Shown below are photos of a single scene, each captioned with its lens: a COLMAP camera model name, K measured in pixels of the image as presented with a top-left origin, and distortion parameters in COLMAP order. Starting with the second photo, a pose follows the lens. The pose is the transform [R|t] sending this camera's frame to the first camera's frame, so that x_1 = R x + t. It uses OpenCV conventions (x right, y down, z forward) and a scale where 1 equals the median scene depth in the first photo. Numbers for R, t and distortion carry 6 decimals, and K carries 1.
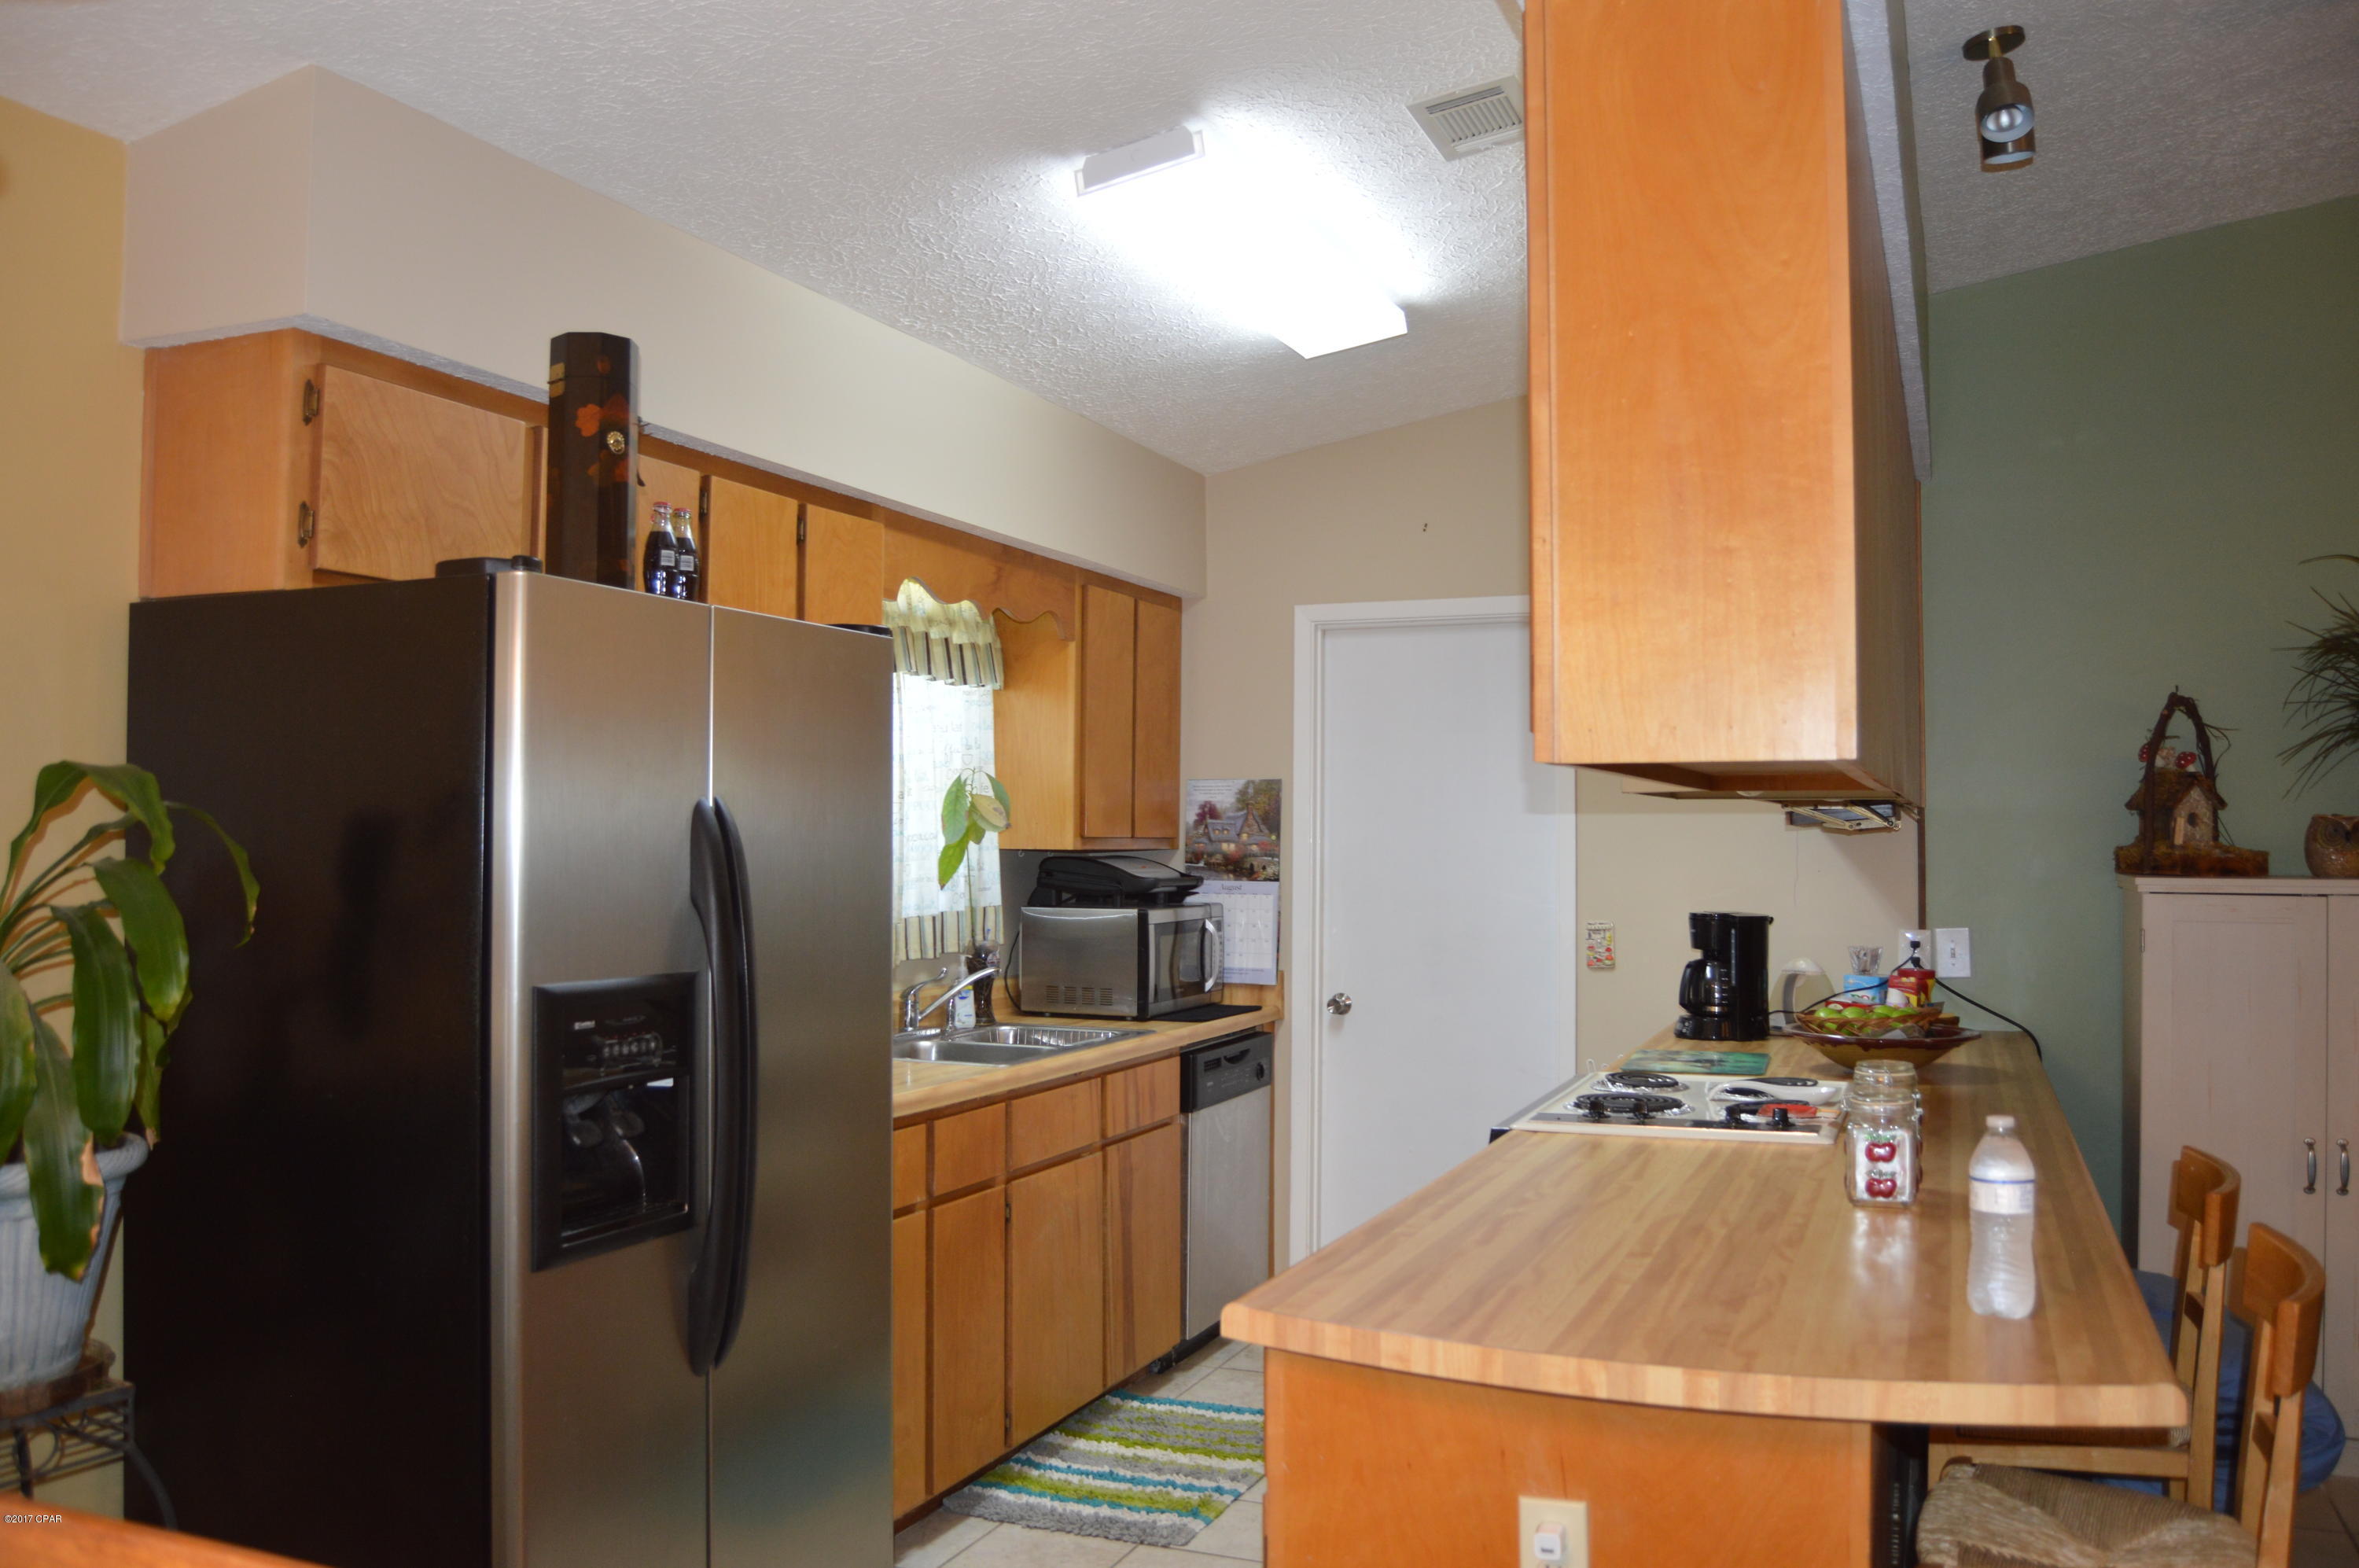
lens RADIAL K [[1861.1, 0, 1179.5], [0, 1861.1, 784.0], [0, 0, 1]] dist [-0.081464, 0.005300]
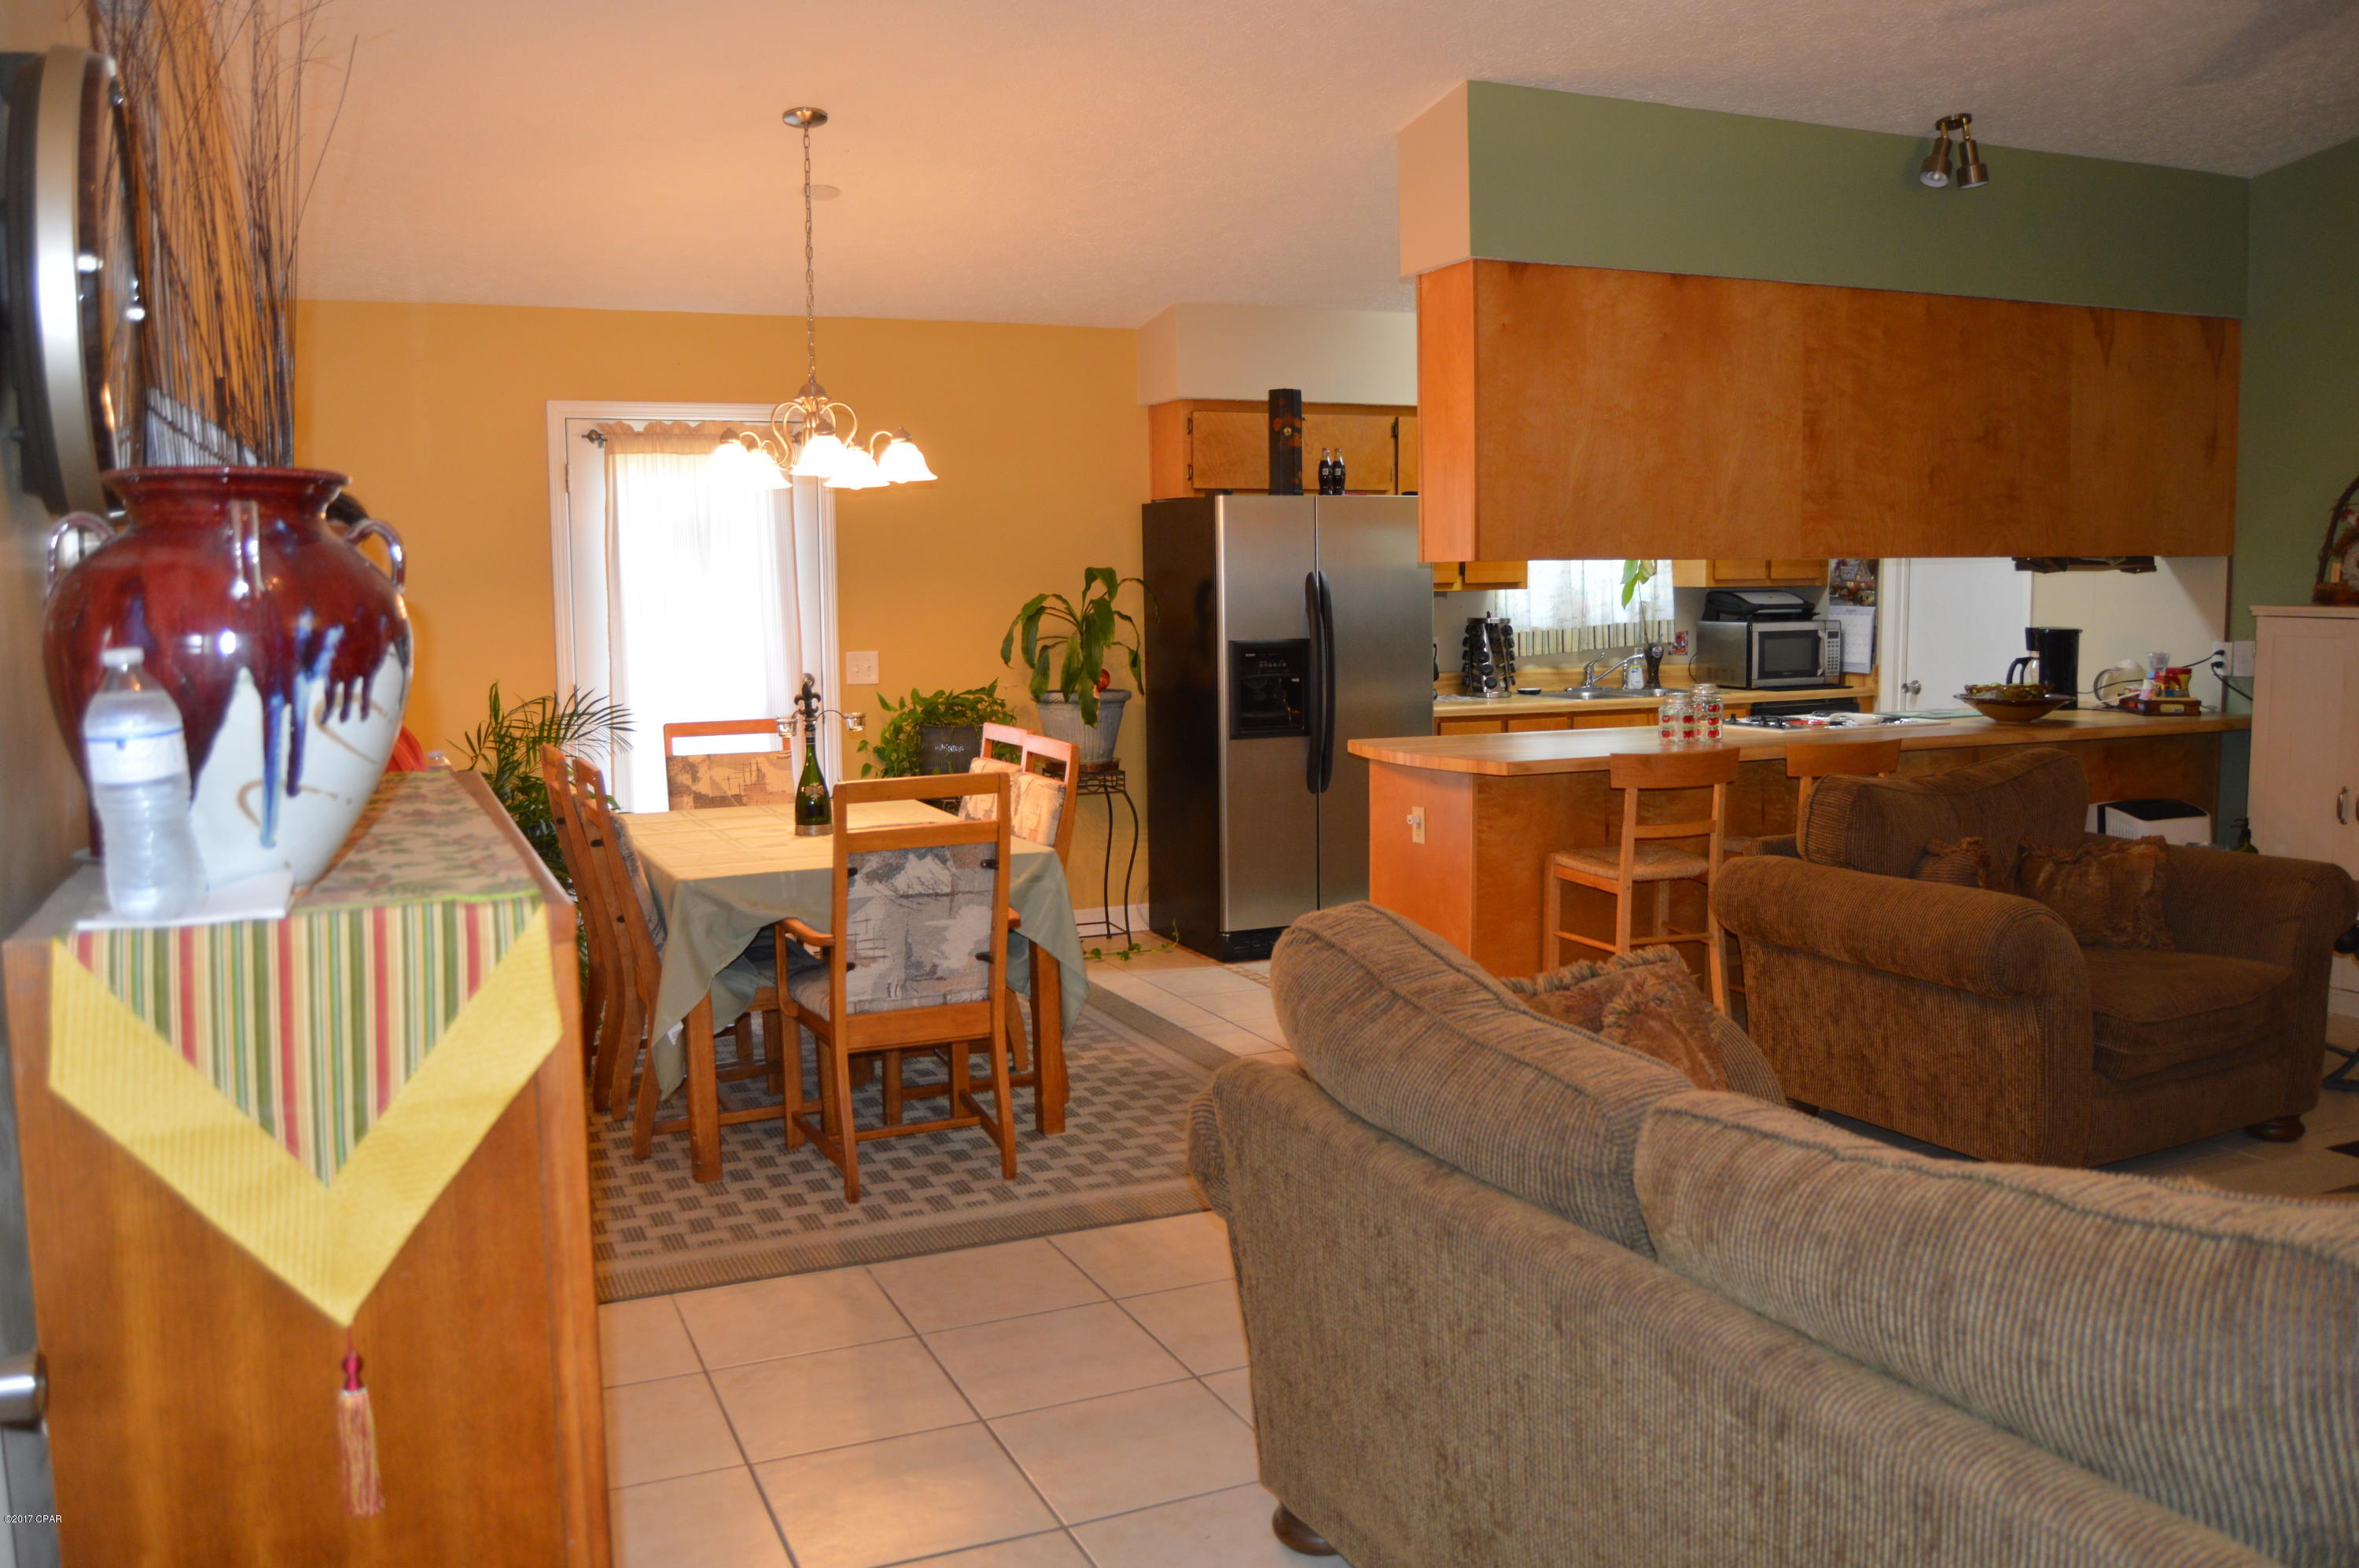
lens RADIAL K [[1861.1, 0, 1179.5], [0, 1861.1, 784.0], [0, 0, 1]] dist [-0.081464, 0.005300]
pose [[0.727759, 0.062293, -0.682998, 0.802705], [0.036976, 0.990854, 0.129770, -0.023987], [0.684835, -0.119696, 0.718800, -0.590253]]
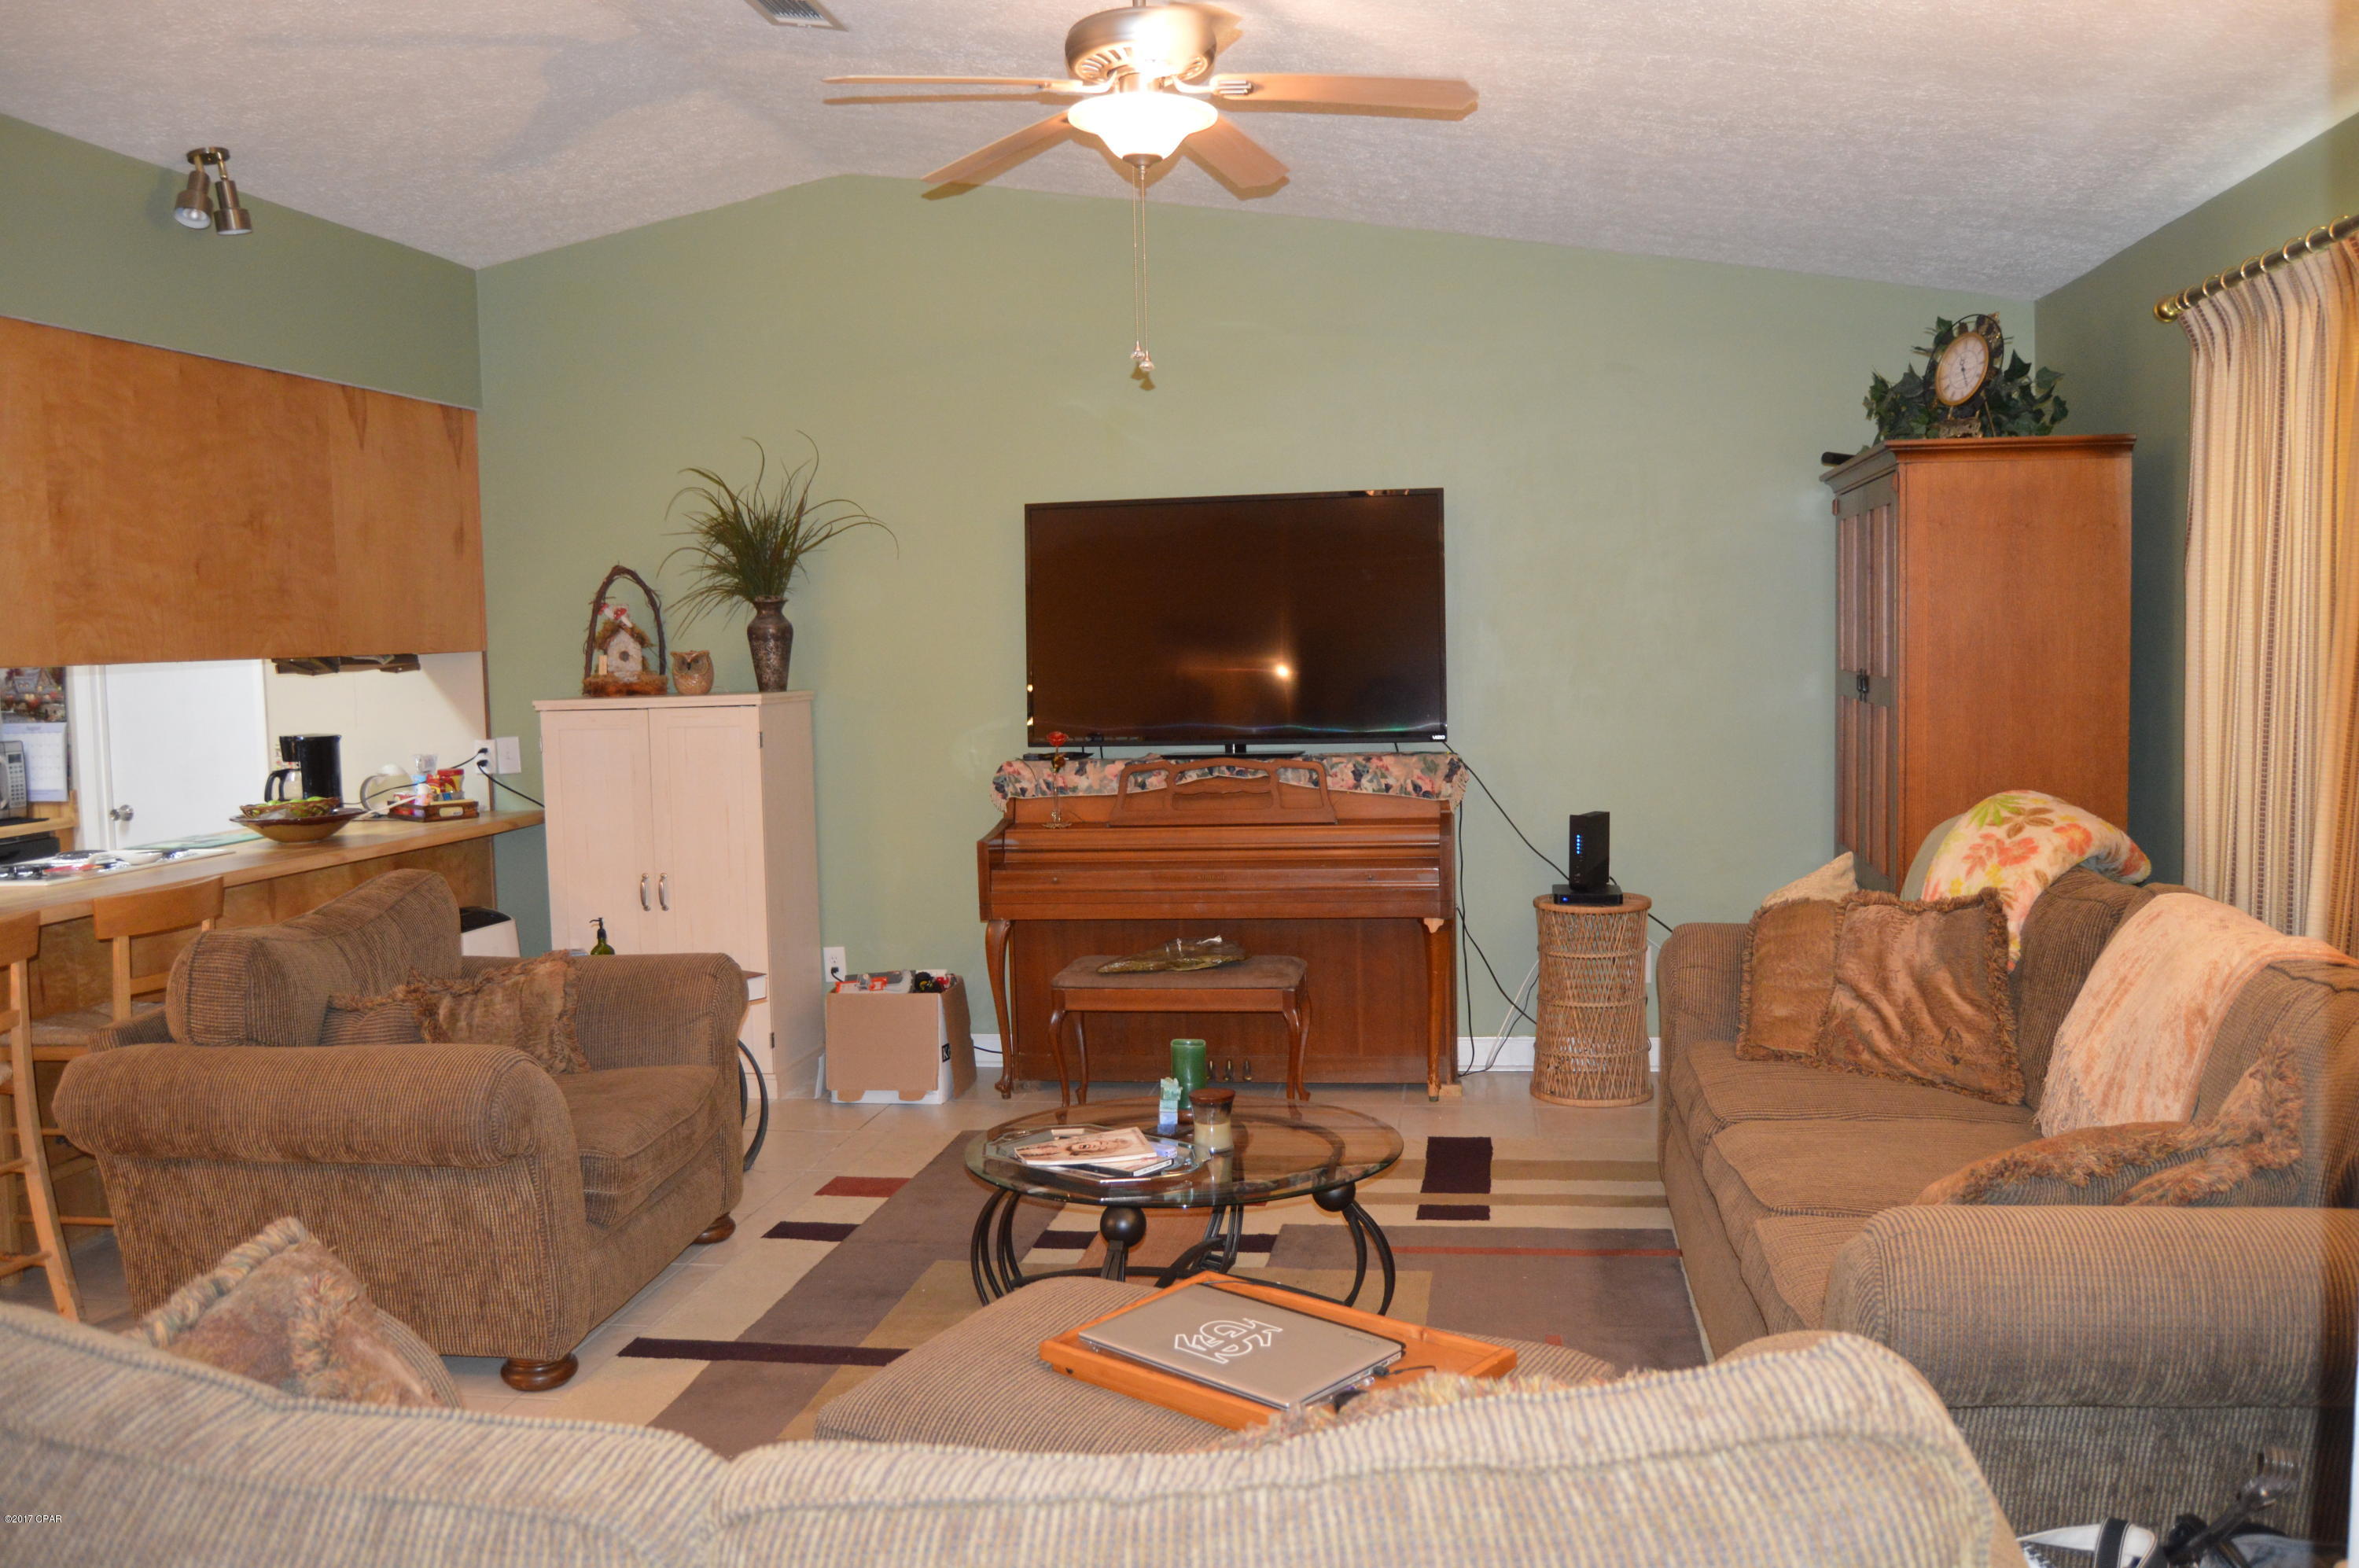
lens RADIAL K [[1861.1, 0, 1179.5], [0, 1861.1, 784.0], [0, 0, 1]] dist [-0.081464, 0.005300]
pose [[0.970585, -0.050487, 0.235406, 0.600783], [0.025715, 0.993911, 0.107139, -0.022979], [-0.239382, -0.097934, 0.965974, -0.480615]]
